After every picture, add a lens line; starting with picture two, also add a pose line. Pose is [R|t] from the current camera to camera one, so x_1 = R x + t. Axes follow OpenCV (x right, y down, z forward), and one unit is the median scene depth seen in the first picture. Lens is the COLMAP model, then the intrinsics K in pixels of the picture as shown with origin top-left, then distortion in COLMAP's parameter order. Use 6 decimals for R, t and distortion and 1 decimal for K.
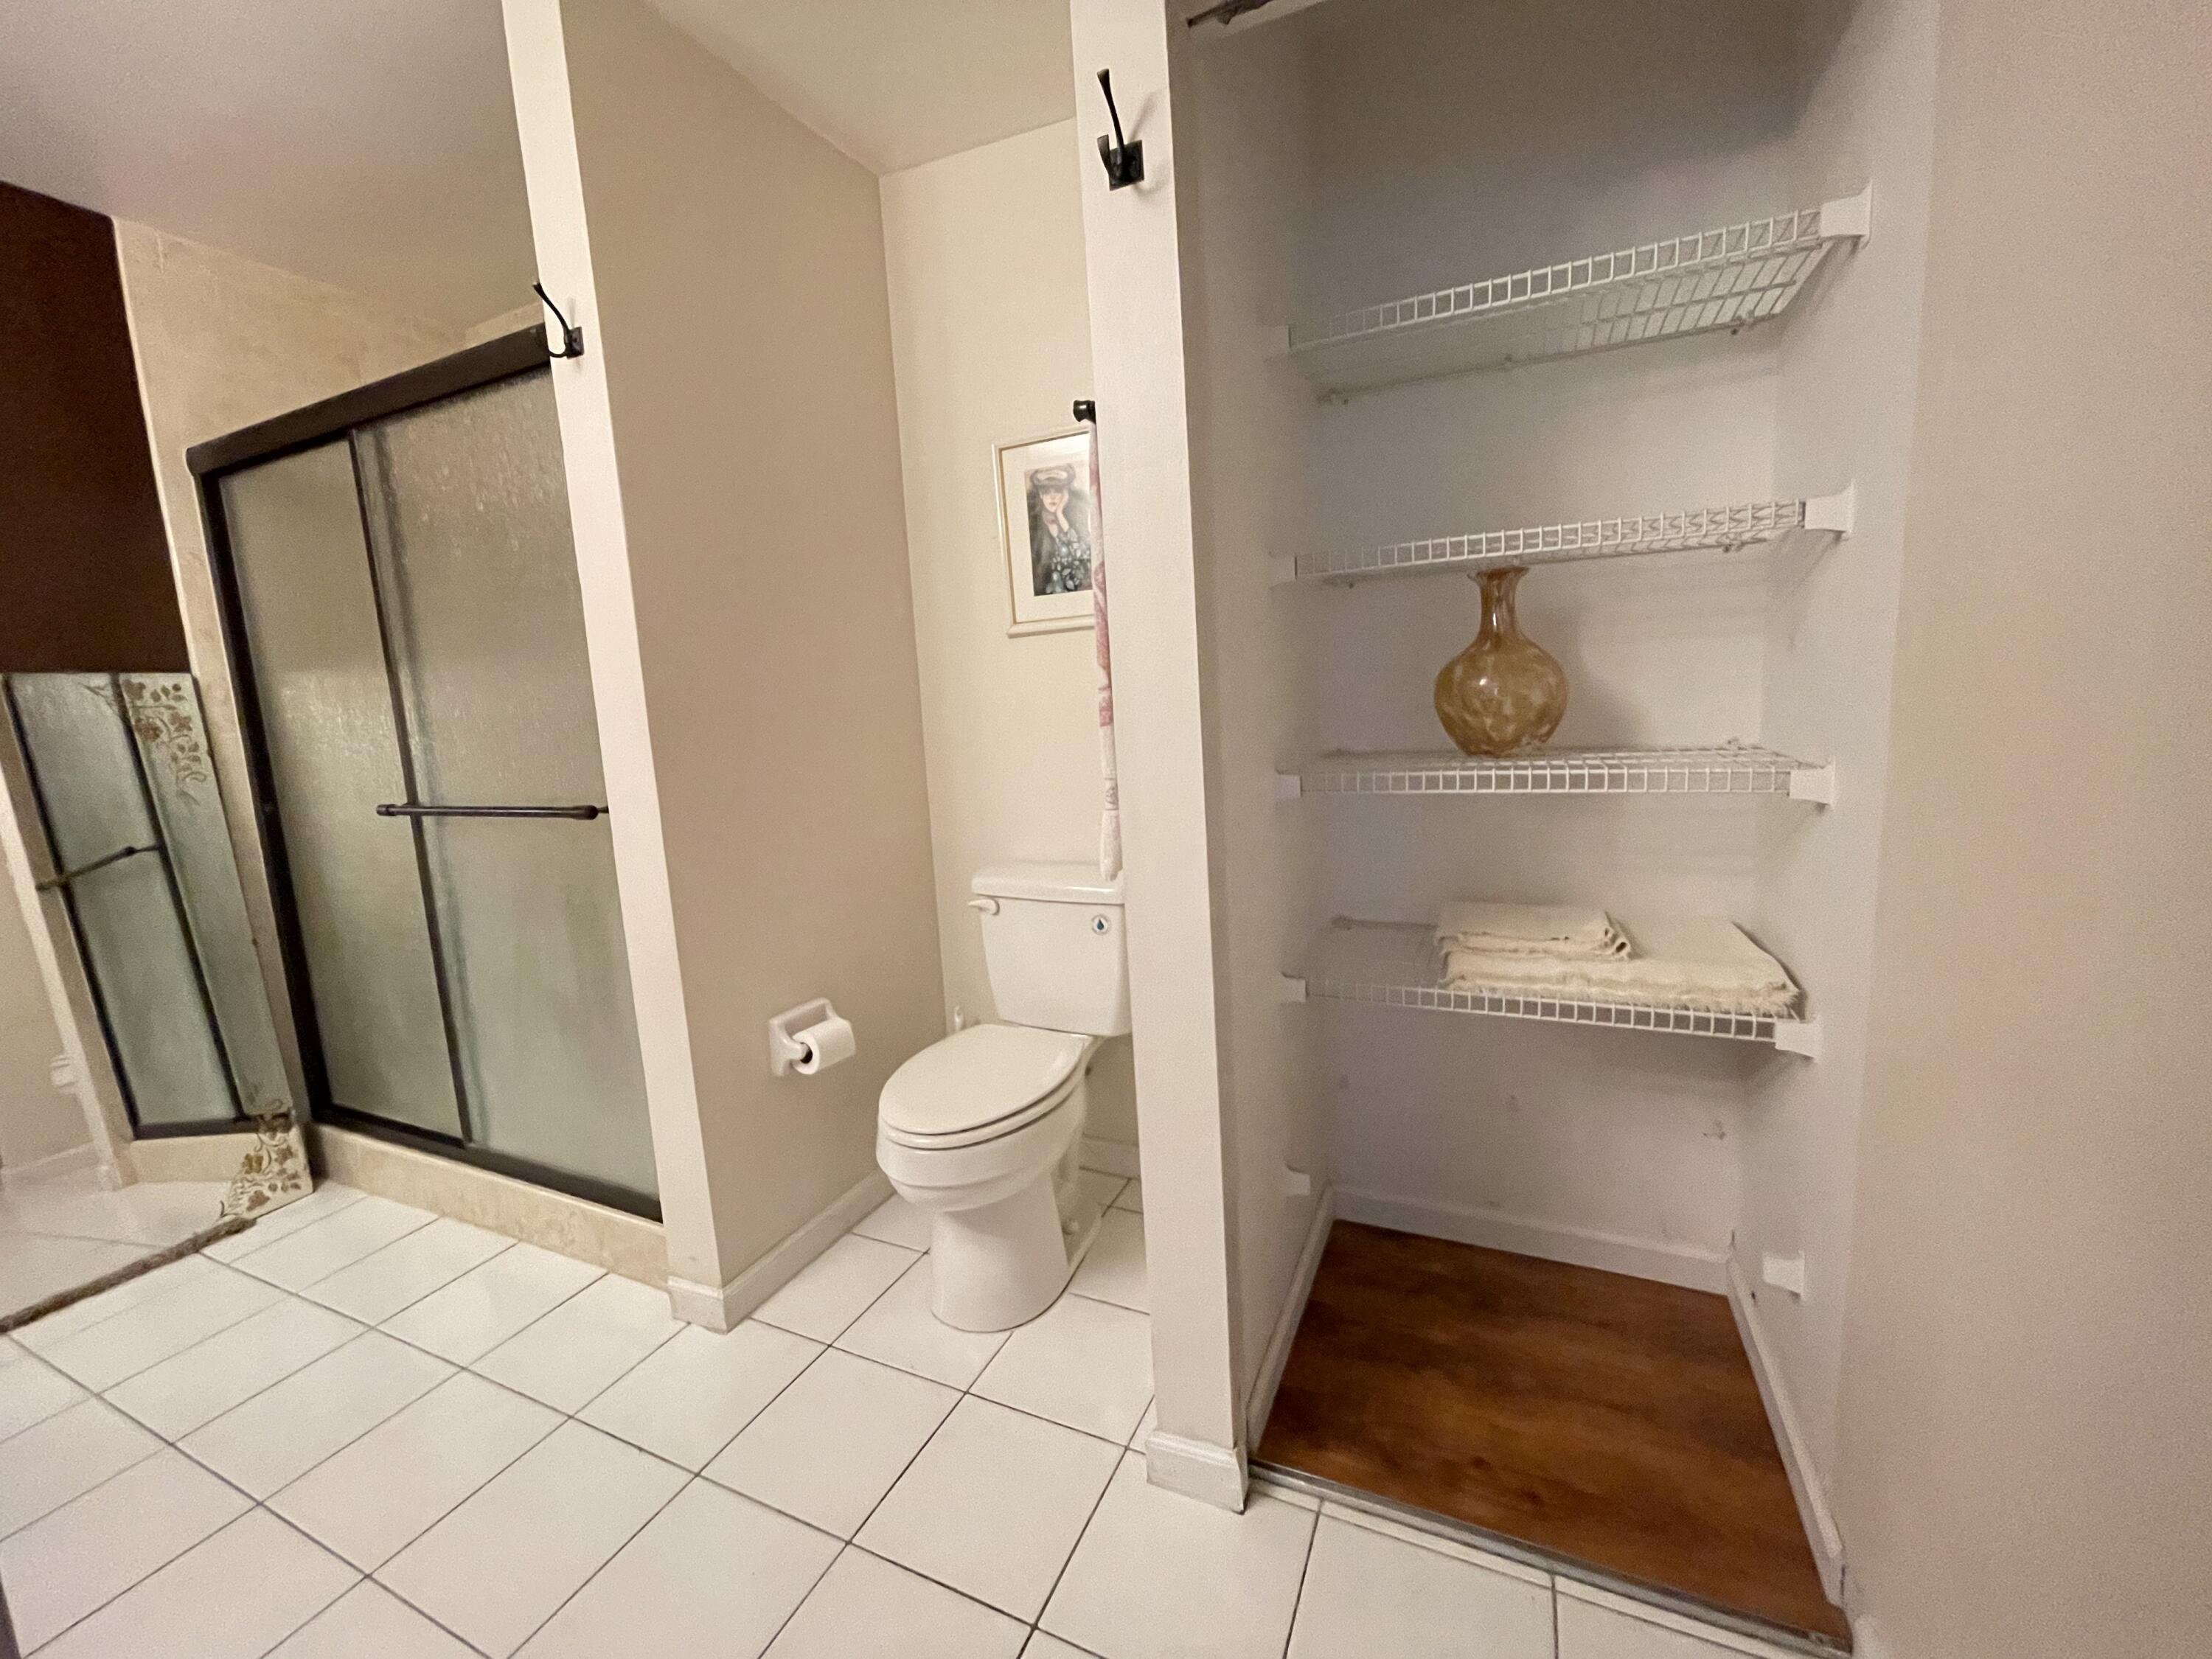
lens RADIAL K [[899.2, 0, 1105.5], [0, 899.2, 818.9], [0, 0, 1]] dist [0.002636, -0.001238]
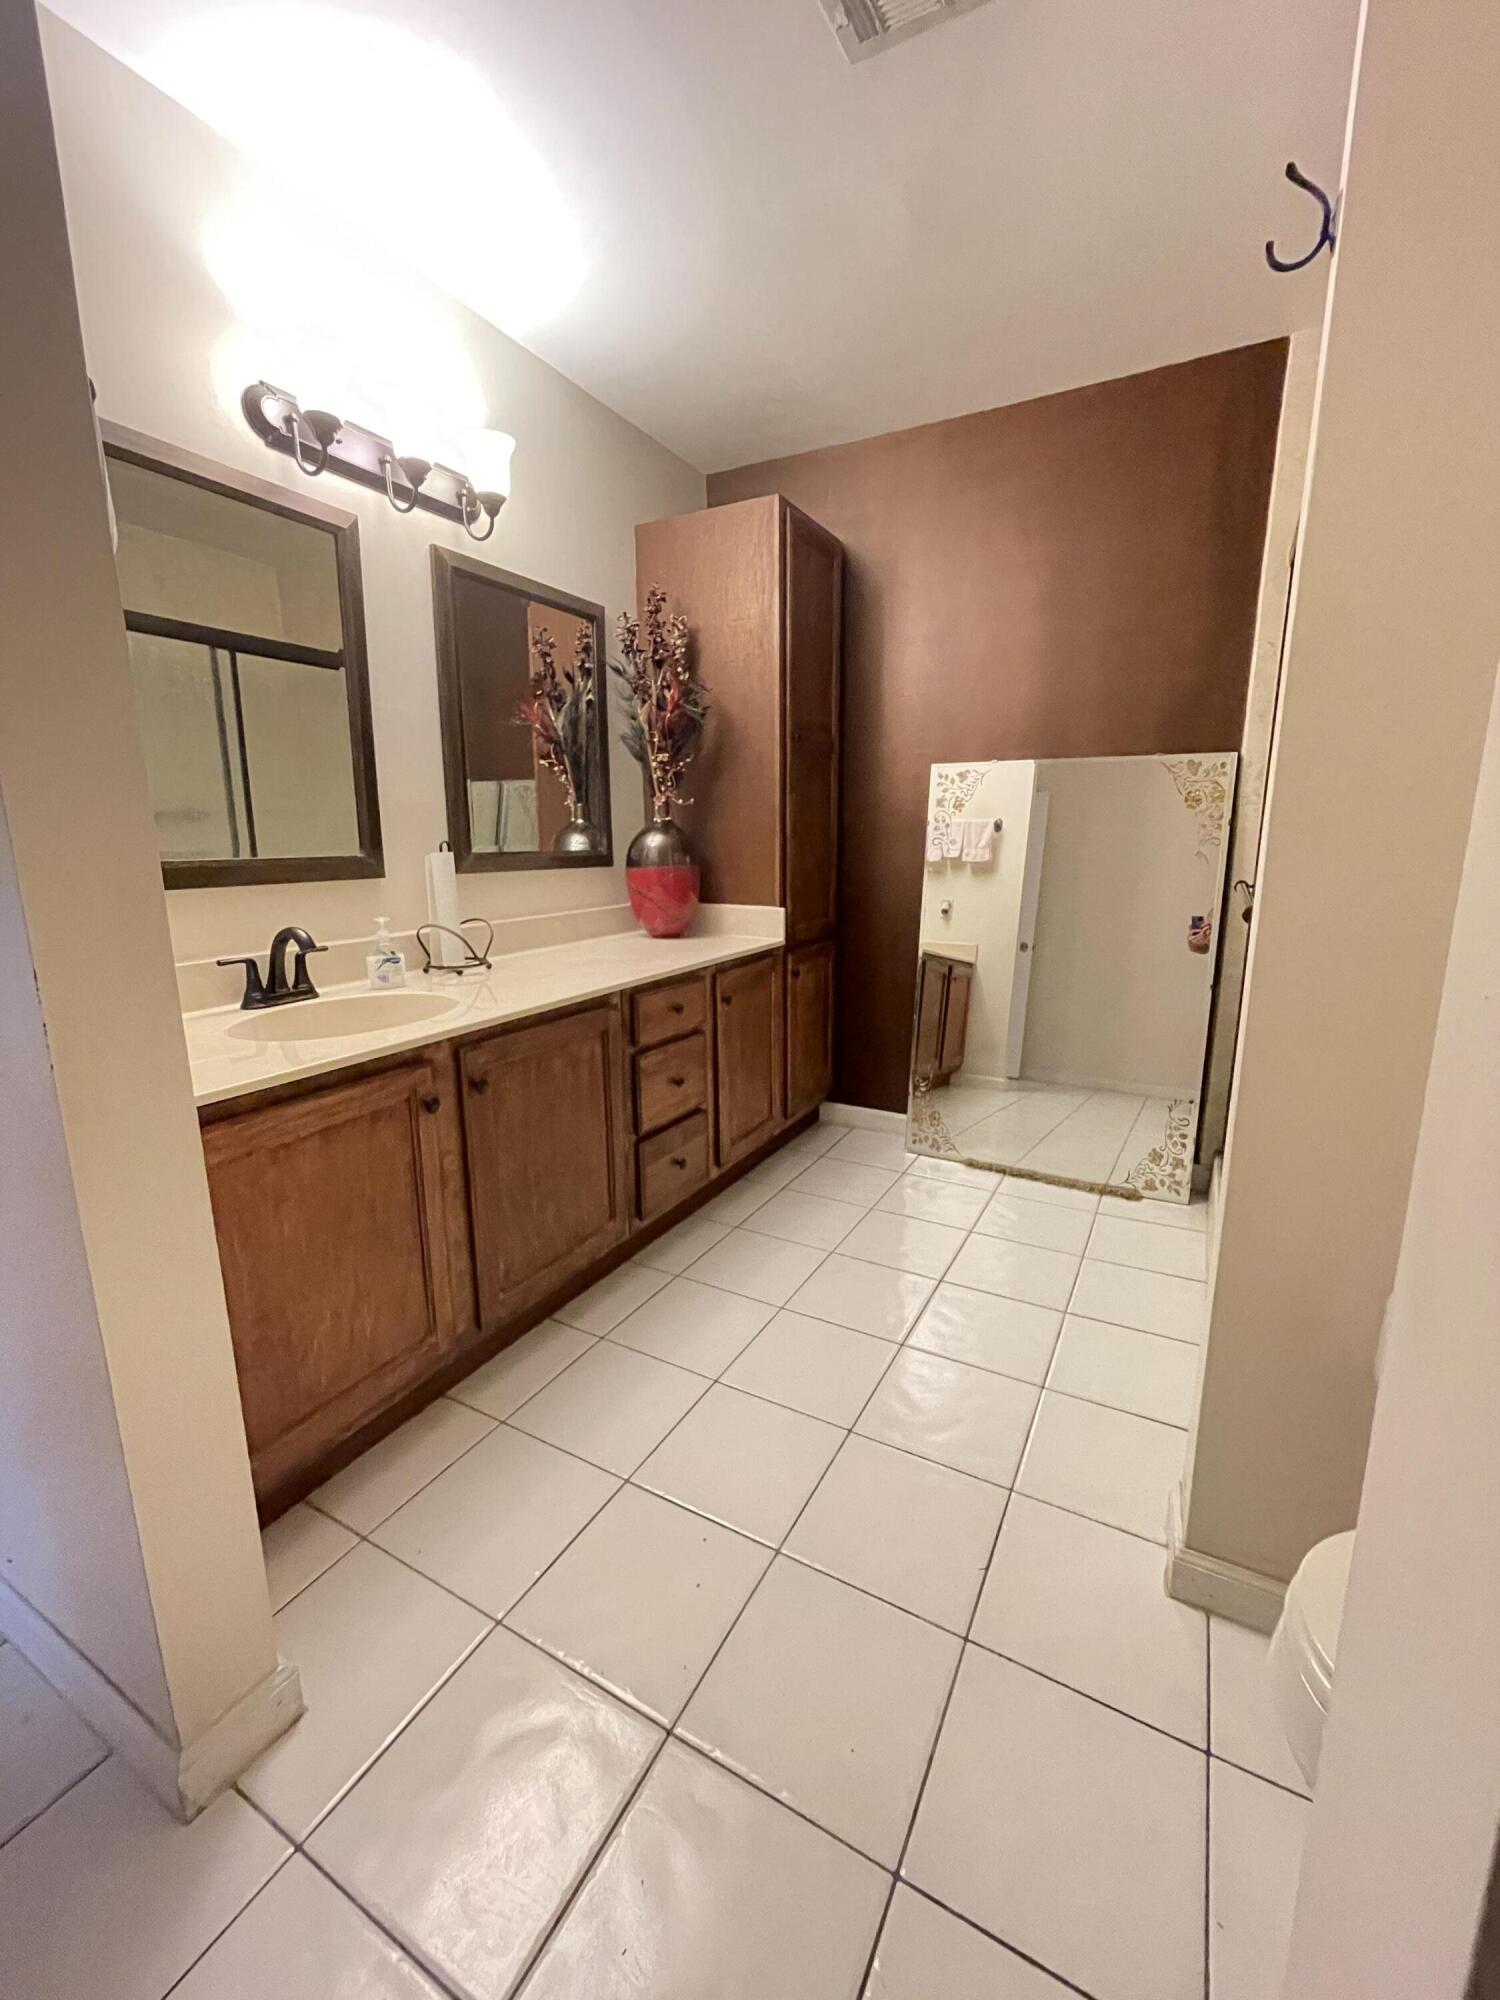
lens RADIAL K [[813.0, 0, 752.9], [0, 813.0, 1001.9], [0, 0, 1]] dist [0.002636, -0.001238]
pose [[-0.049988, 0.267296, -0.962317, 0.122087], [-0.135350, 0.952820, 0.271689, -0.059639], [0.989536, 0.143831, -0.011451, 0.476335]]
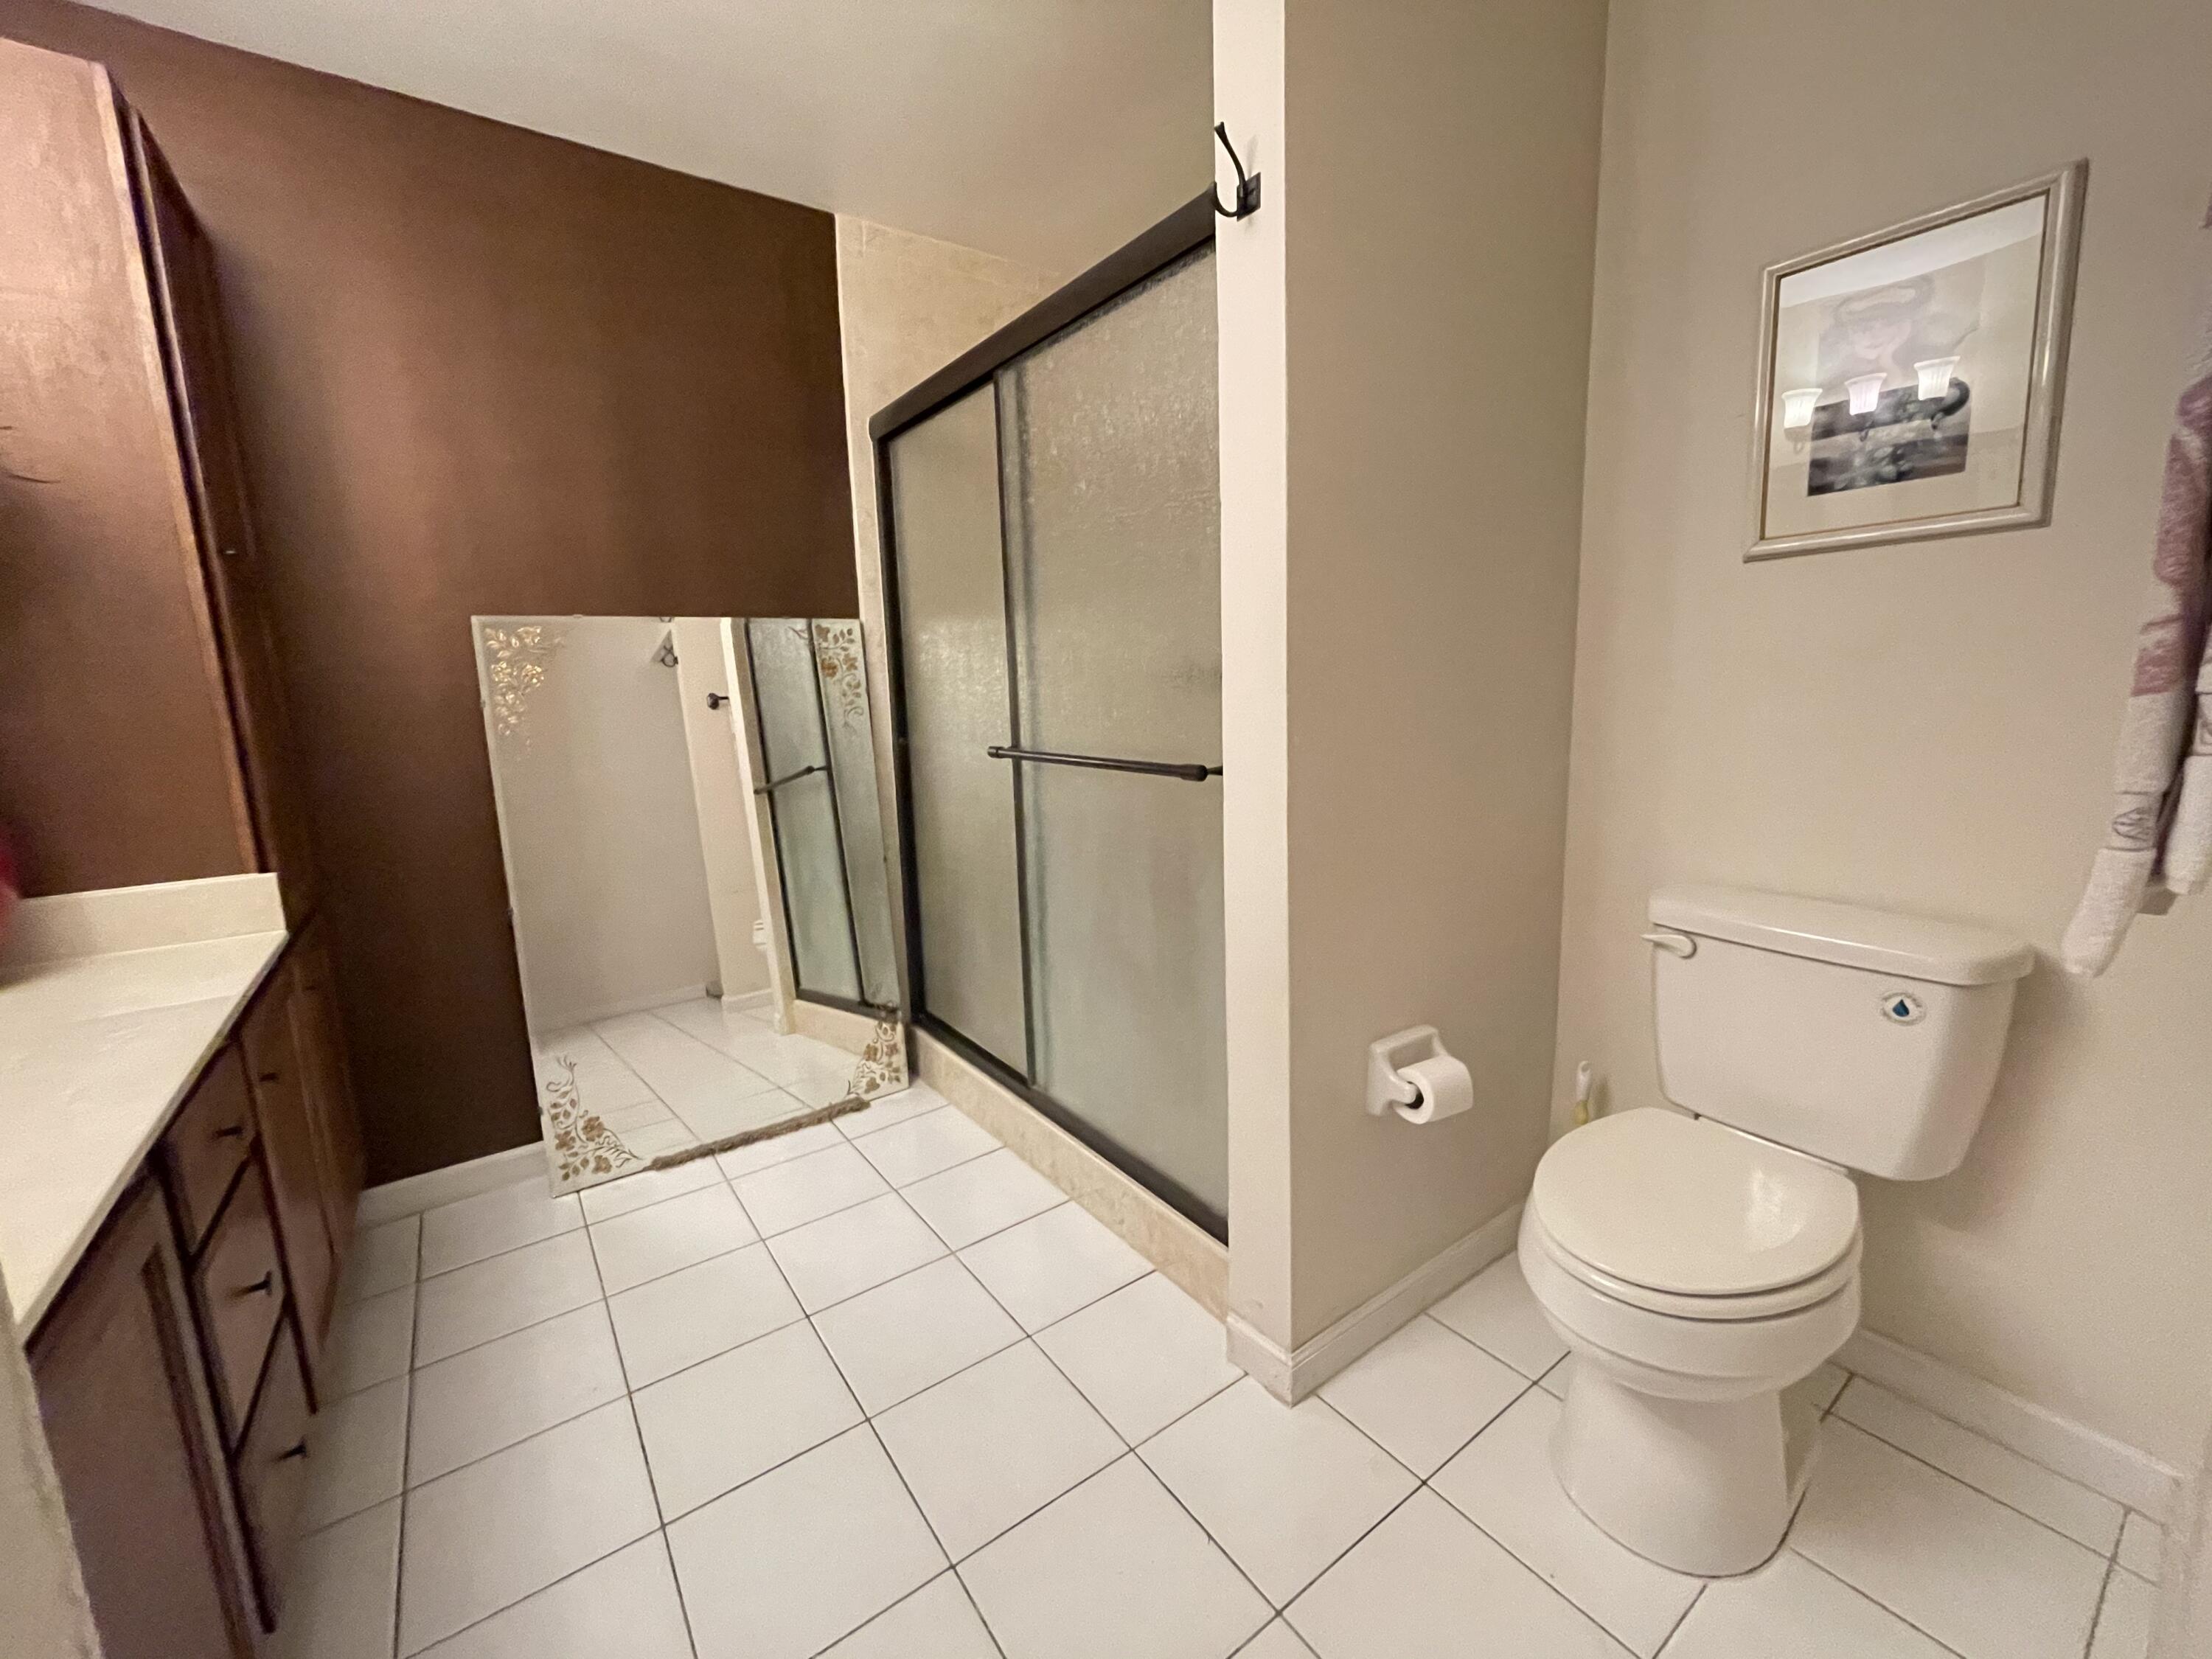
lens RADIAL K [[899.2, 0, 1112.9], [0, 899.2, 823.0], [0, 0, 1]] dist [0.002636, -0.001238]
pose [[0.876913, 0.104006, -0.469262, -0.193273], [-0.084079, 0.994447, 0.063288, -0.005158], [0.473239, -0.016043, 0.880788, 0.162593]]
